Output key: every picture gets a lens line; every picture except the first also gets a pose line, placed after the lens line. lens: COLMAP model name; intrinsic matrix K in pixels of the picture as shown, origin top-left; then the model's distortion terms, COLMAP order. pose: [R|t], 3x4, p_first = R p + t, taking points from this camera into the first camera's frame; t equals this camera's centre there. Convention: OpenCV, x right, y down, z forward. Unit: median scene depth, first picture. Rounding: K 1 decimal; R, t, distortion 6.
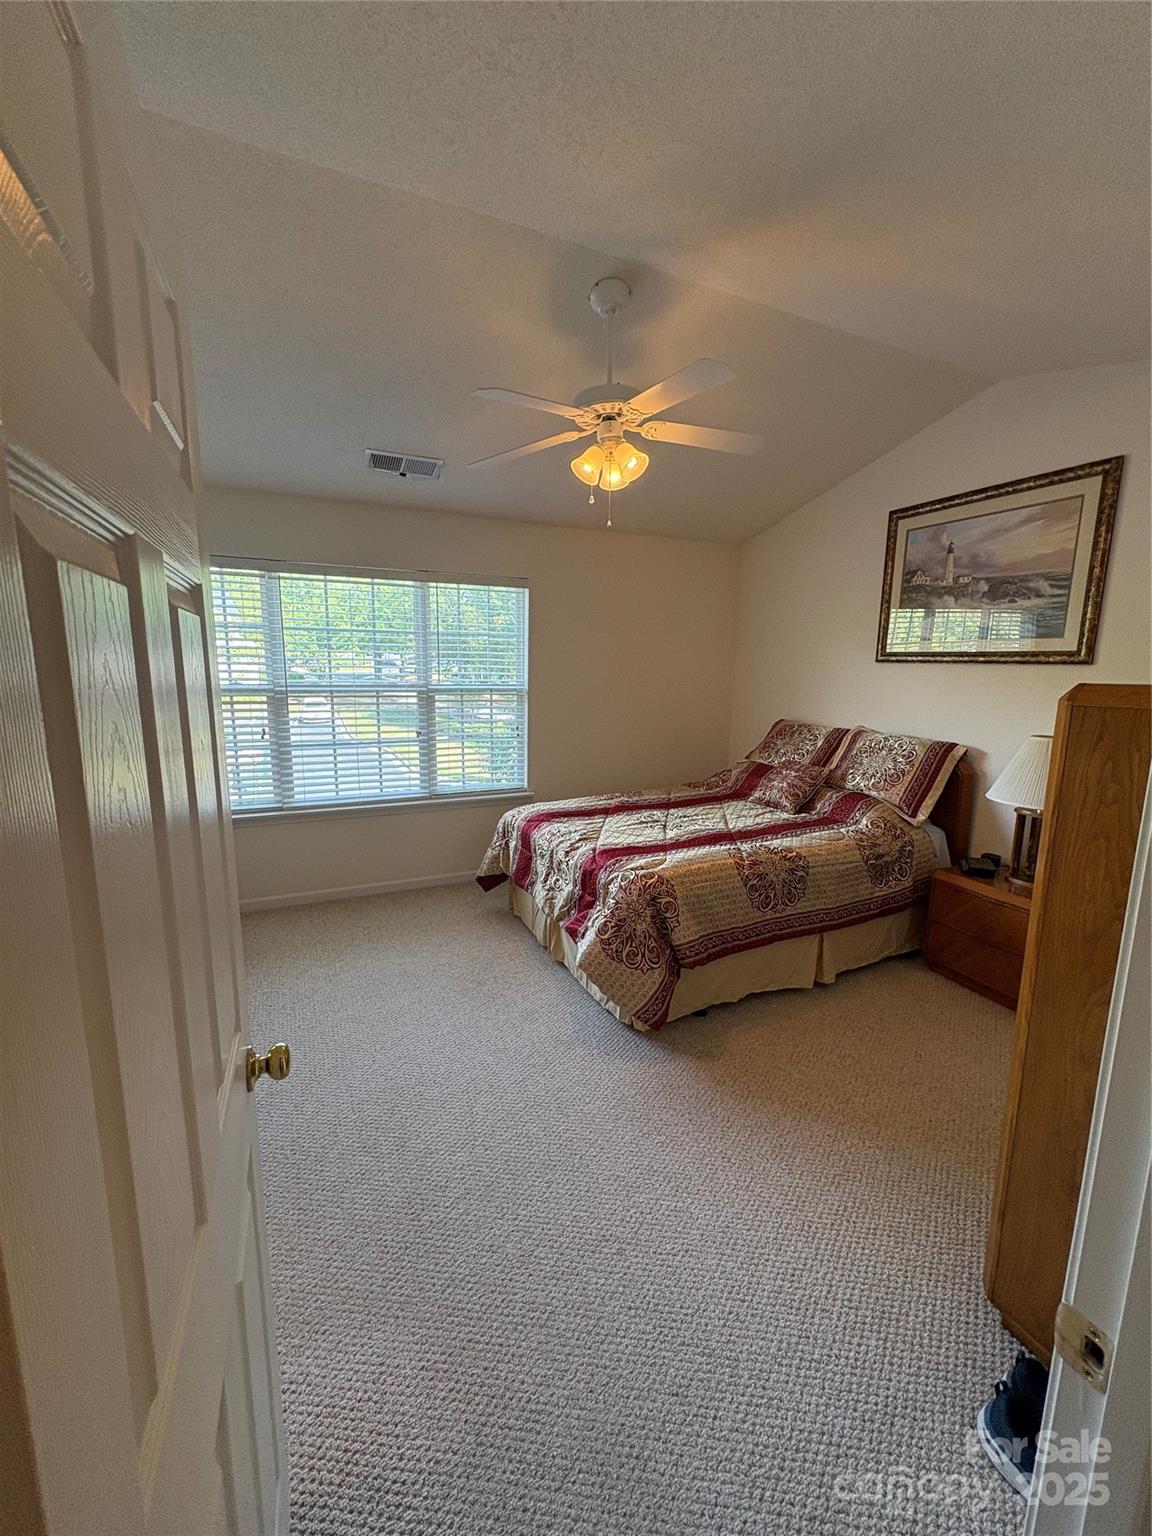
lens RADIAL K [[612.1, 0, 575.5], [0, 612.1, 761.6], [0, 0, 1]] dist [0.004039, 0.000042]
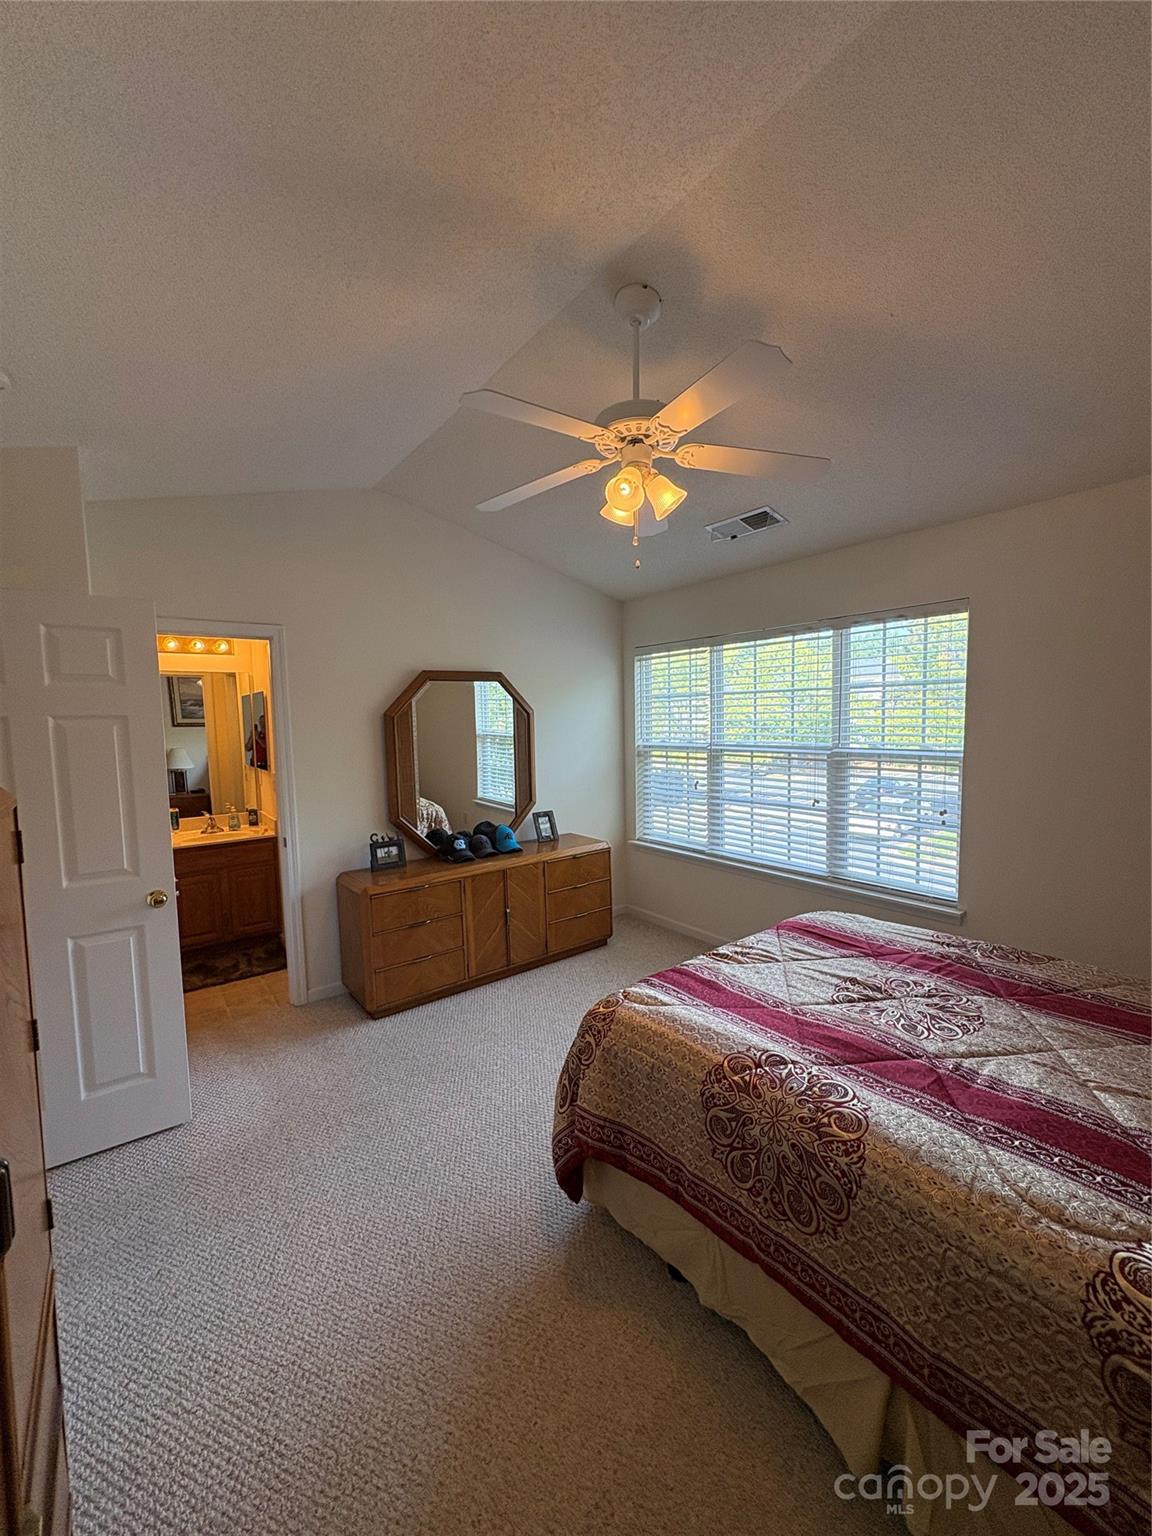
lens RADIAL K [[612.1, 0, 568.1], [0, 612.1, 768.7], [0, 0, 1]] dist [0.004039, 0.000042]
pose [[0.216221, 0.062609, -0.974335, 1.399753], [-0.134368, 0.990354, 0.033820, -0.204778], [0.967054, 0.123606, 0.222549, 1.250065]]
